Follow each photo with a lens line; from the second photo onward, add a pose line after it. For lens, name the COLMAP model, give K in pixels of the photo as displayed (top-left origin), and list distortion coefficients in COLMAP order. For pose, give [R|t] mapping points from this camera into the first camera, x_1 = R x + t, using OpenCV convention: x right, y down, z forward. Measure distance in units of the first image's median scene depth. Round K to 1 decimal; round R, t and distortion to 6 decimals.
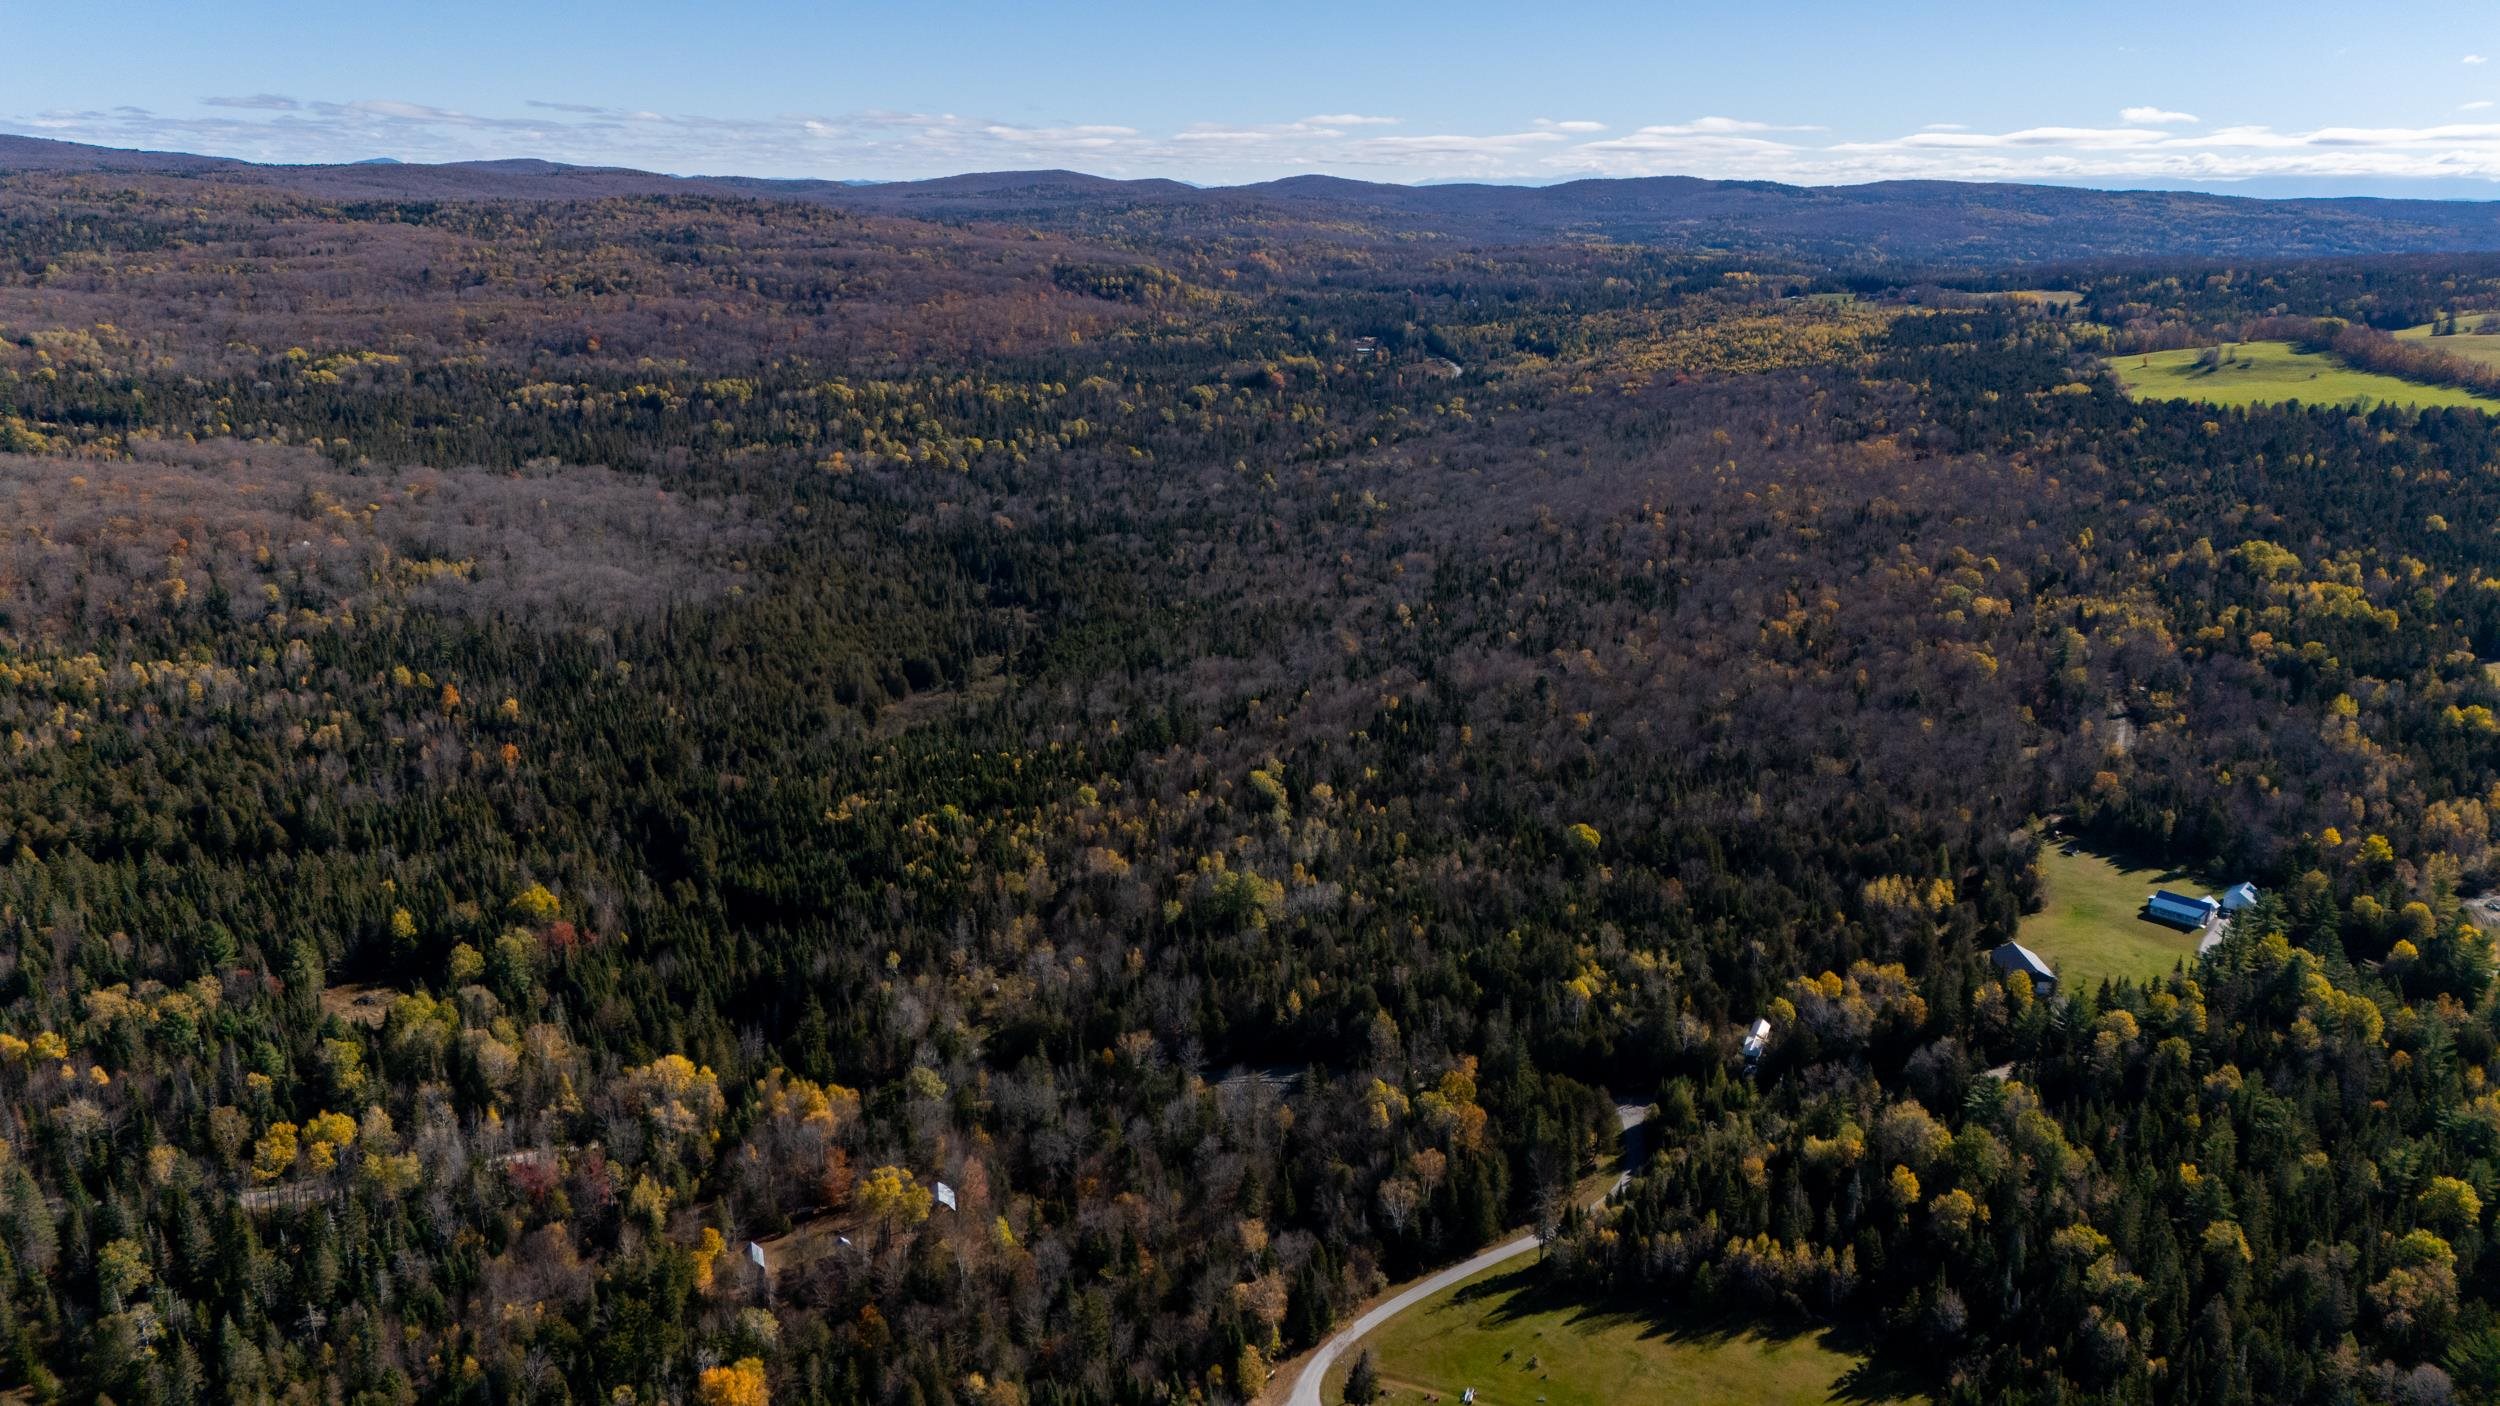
lens RADIAL K [[1883.2, 0, 1265.1], [0, 1883.2, 721.8], [0, 0, 1]] dist [0.083316, -0.076251]
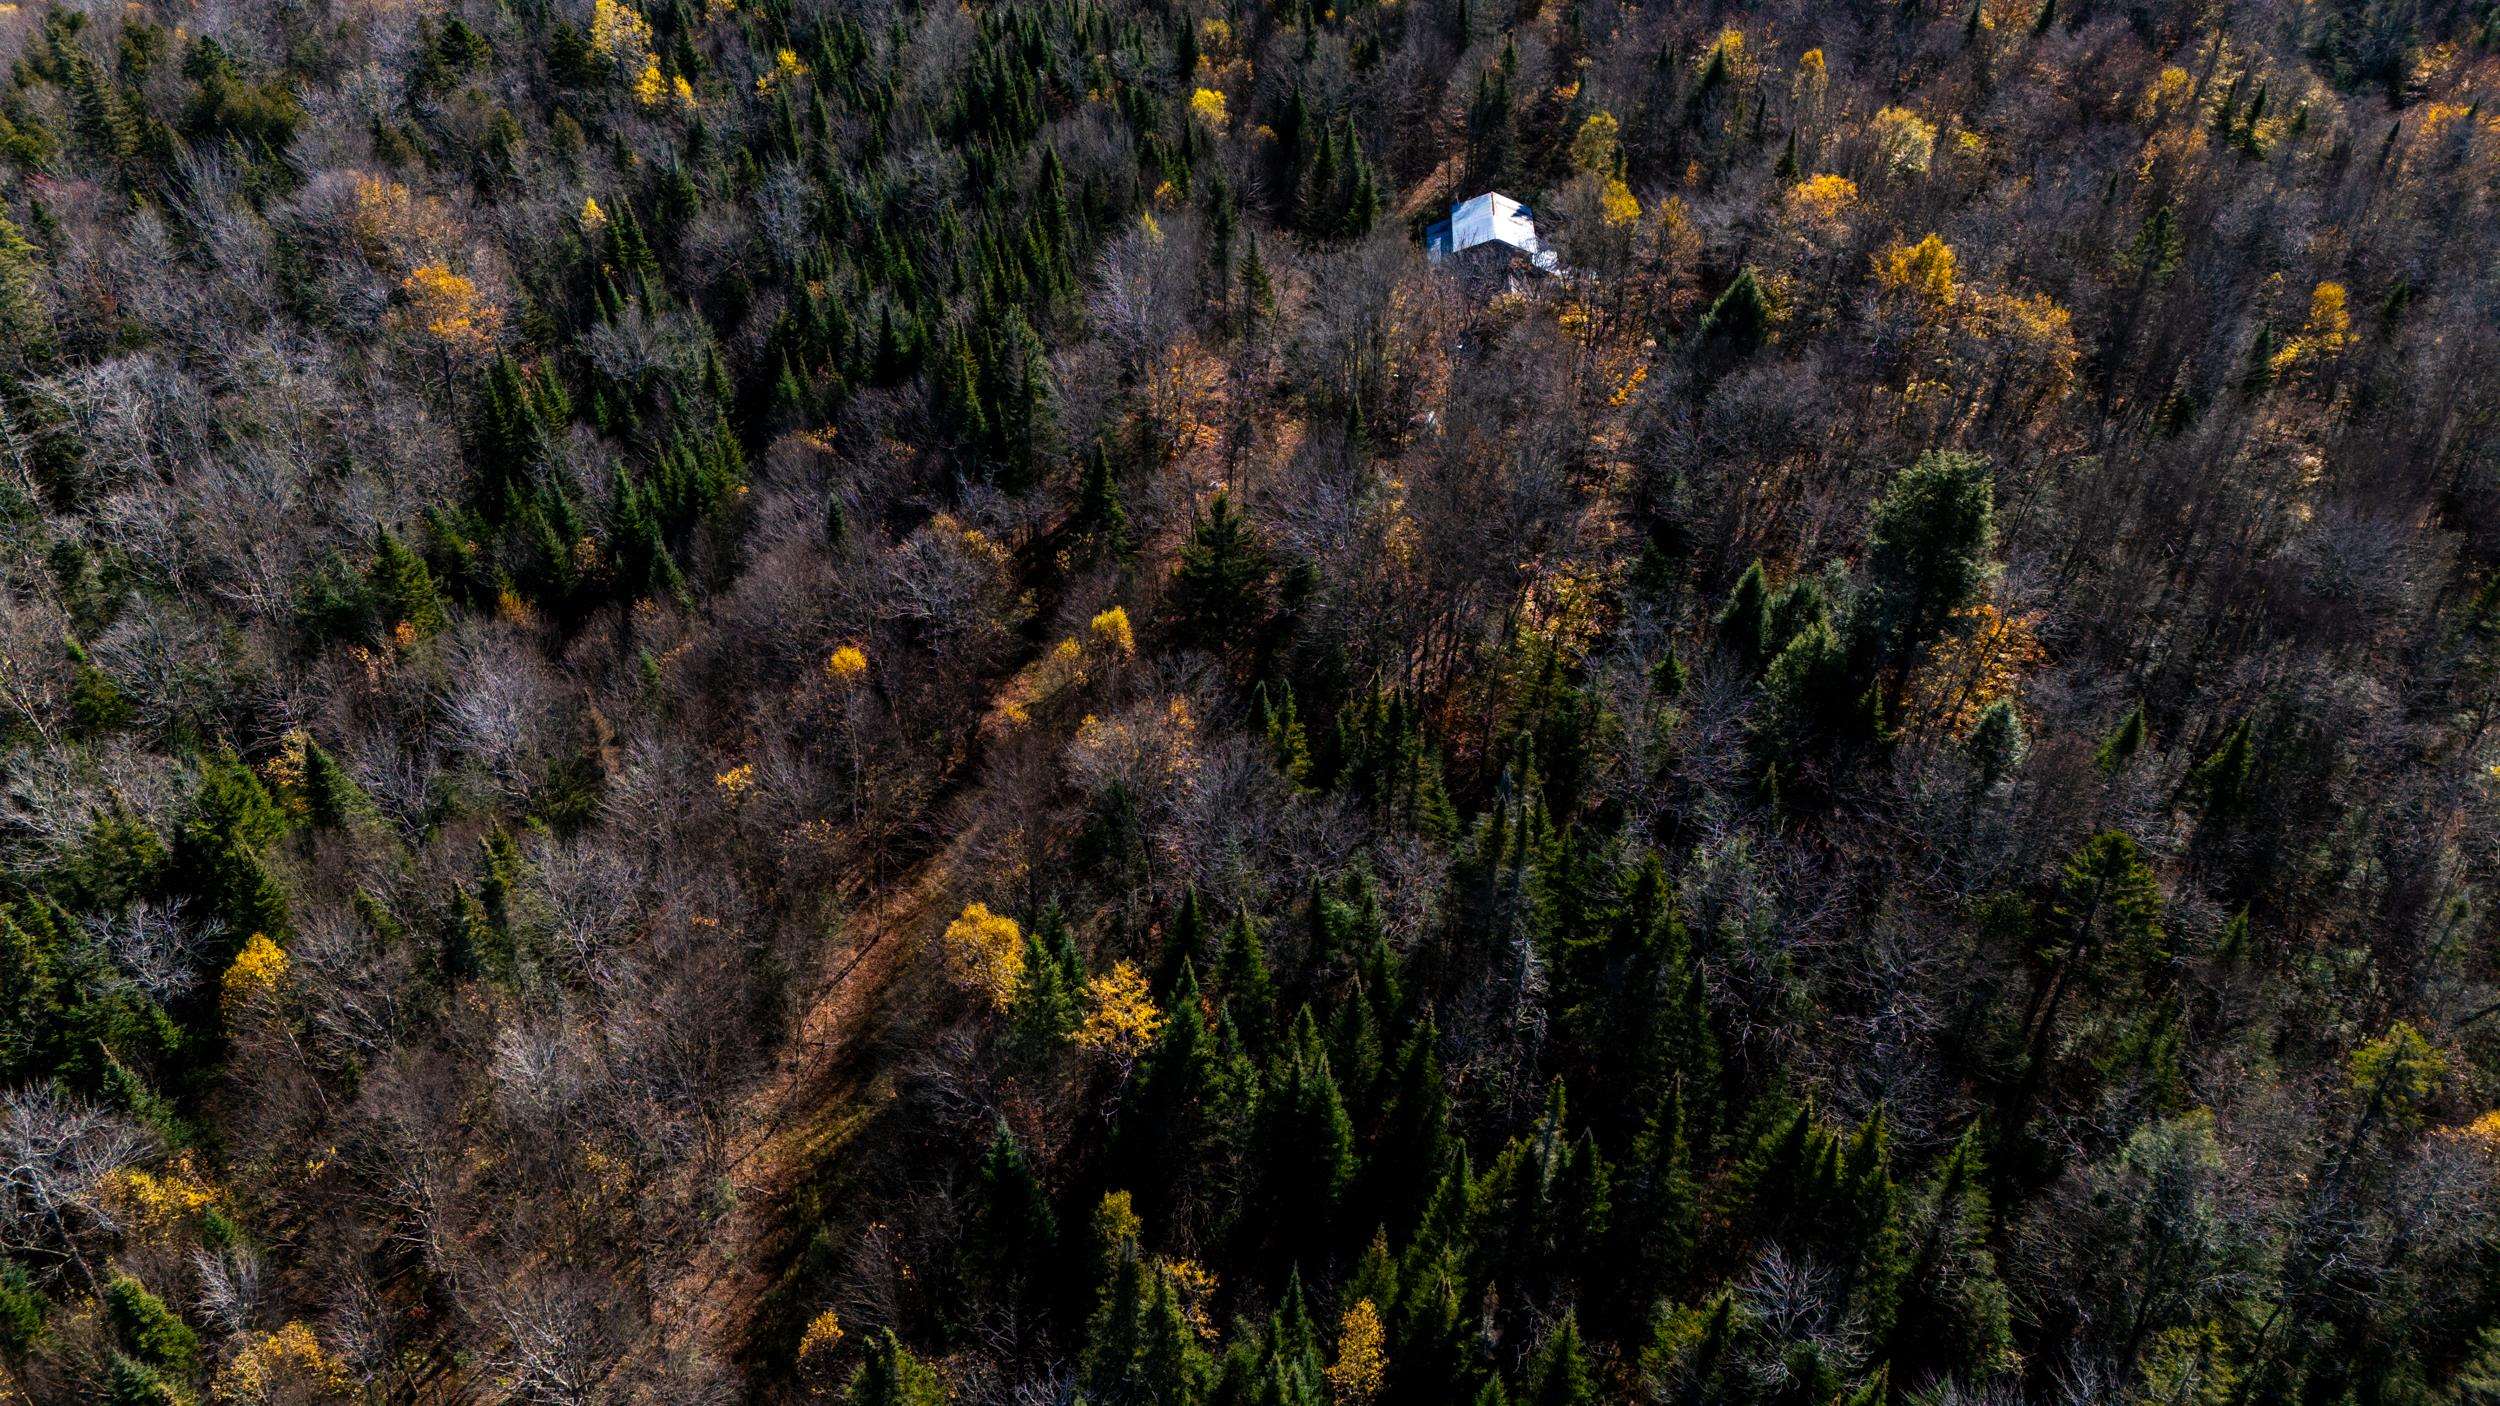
lens RADIAL K [[1883.2, 0, 1241.6], [0, 1883.2, 721.9], [0, 0, 1]] dist [0.083316, -0.076251]
pose [[0.884068, -0.270468, 0.381145, 0.030386], [0.125482, 0.922952, 0.363888, -0.057560], [-0.450198, -0.273875, 0.849891, 0.765927]]
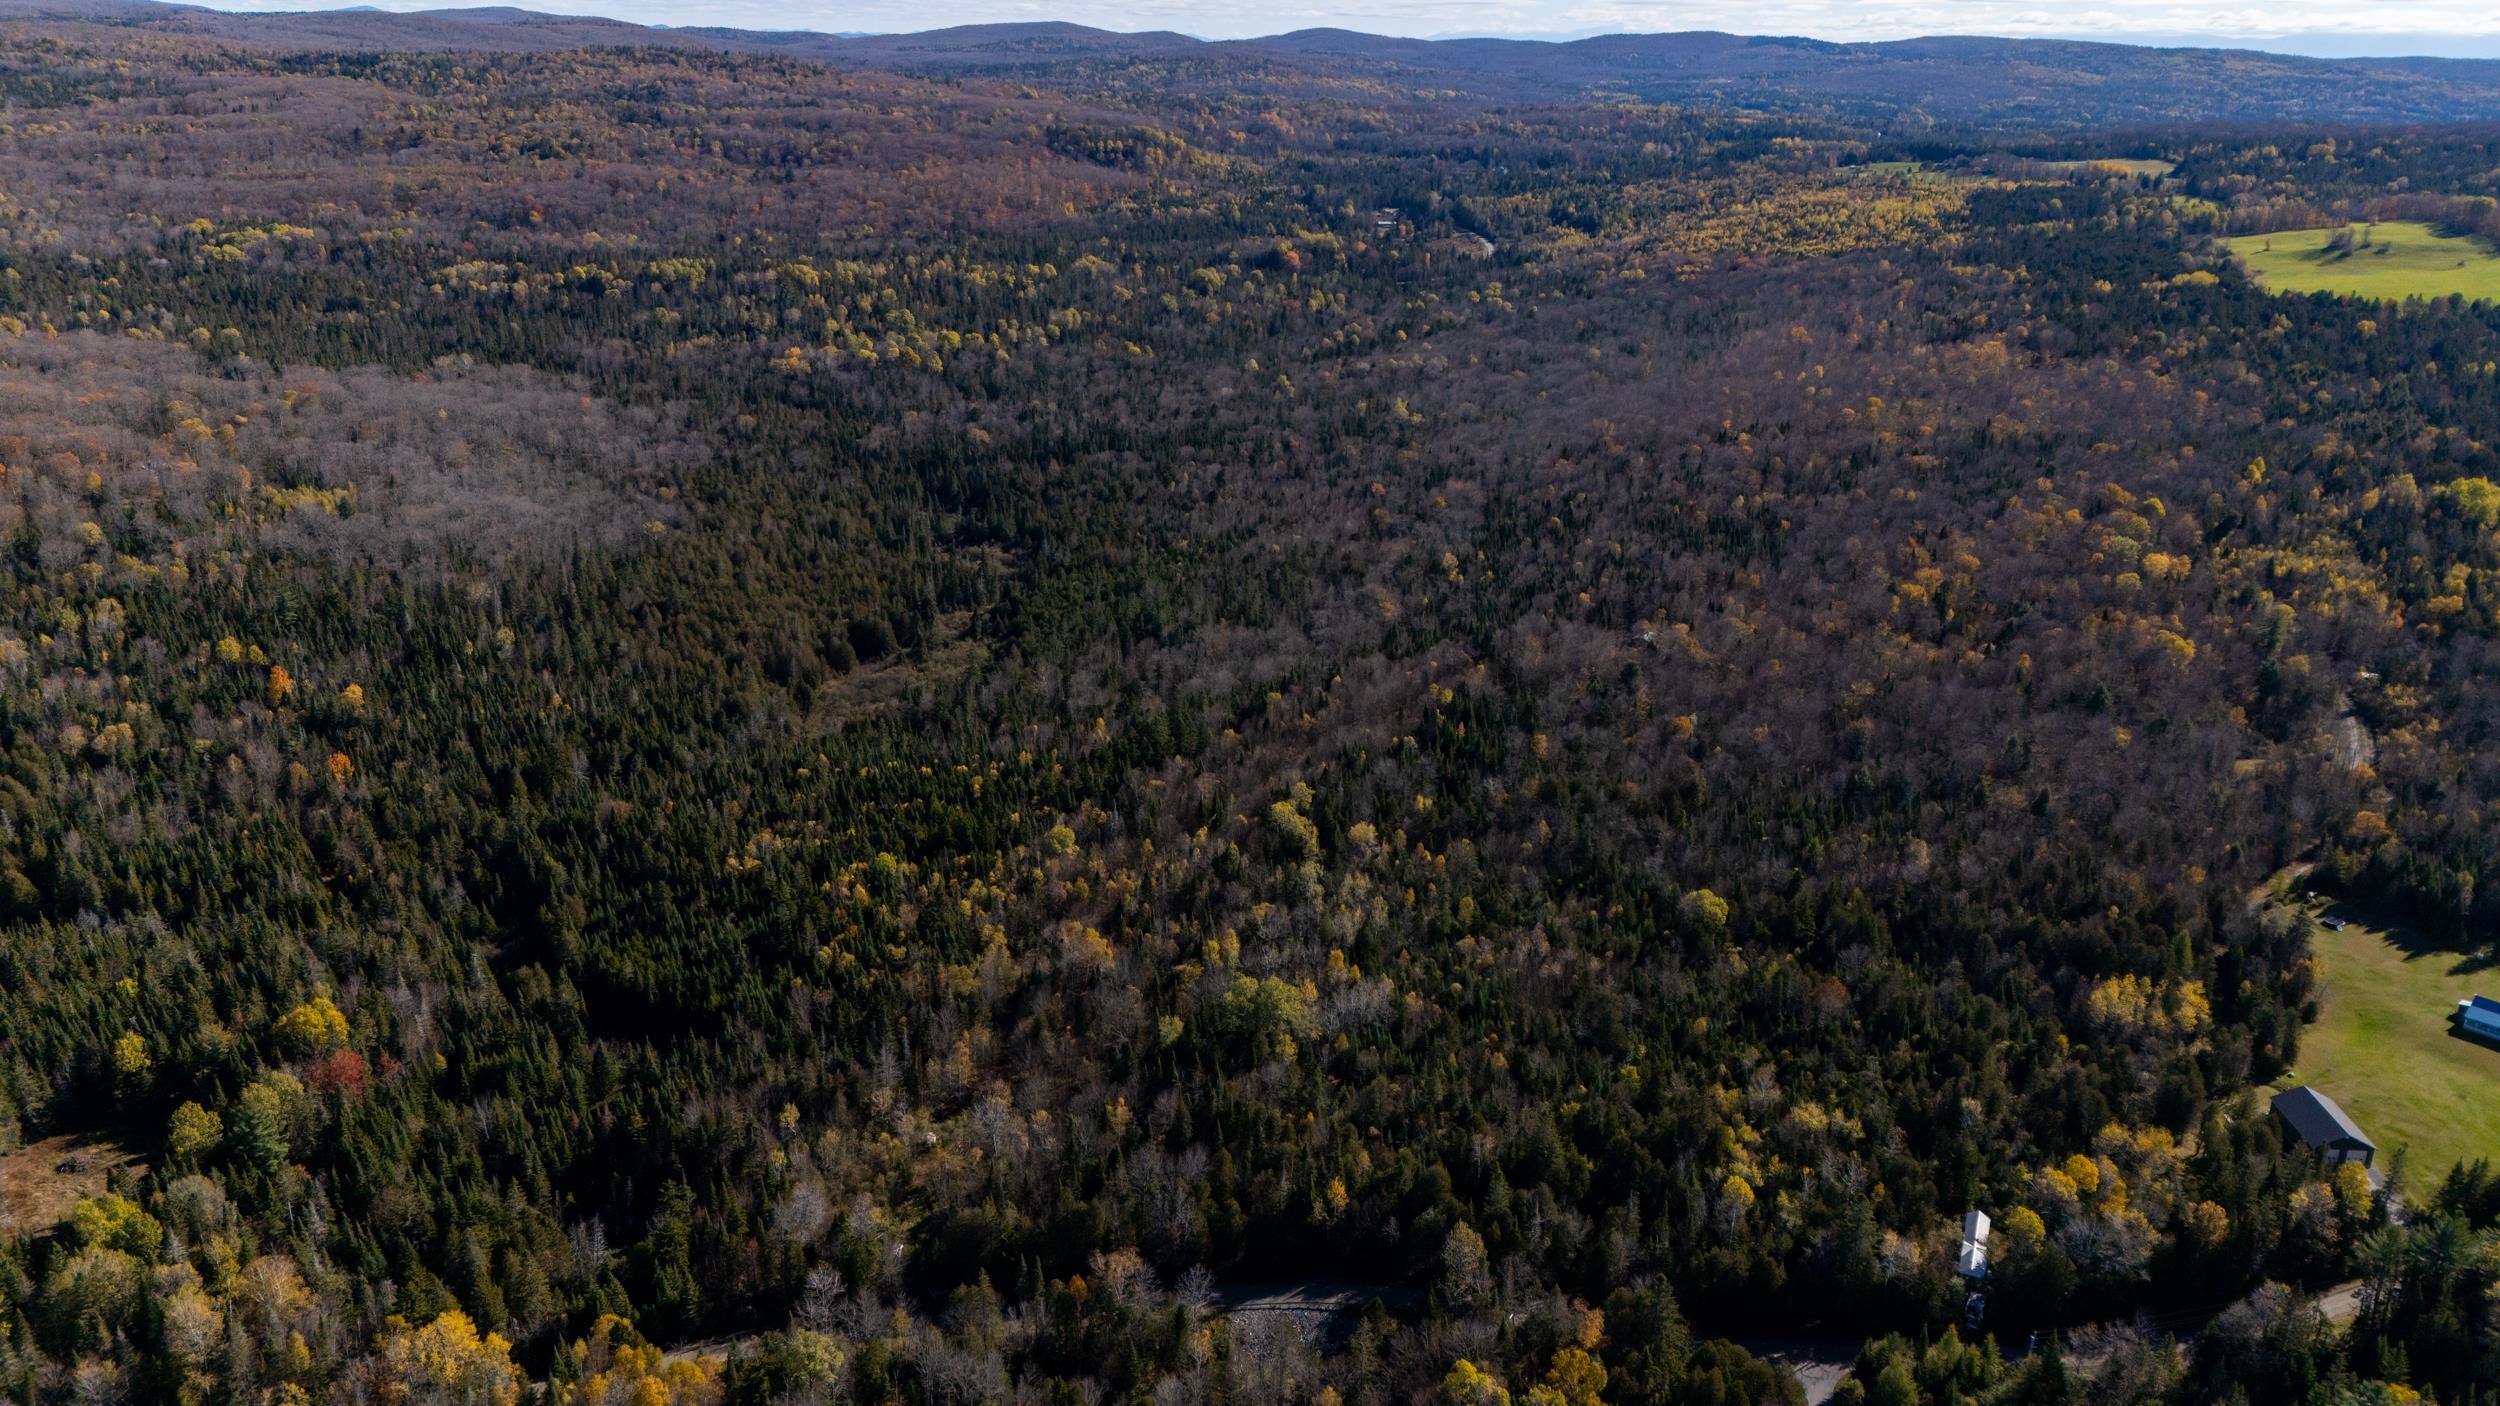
lens RADIAL K [[1883.2, 0, 1236.9], [0, 1883.2, 695.9], [0, 0, 1]] dist [0.083316, -0.076251]
pose [[0.999838, 0.009924, -0.014992, -0.008015], [-0.009050, 0.998319, 0.057243, -0.047474], [0.015534, -0.057098, 0.998248, 0.163834]]
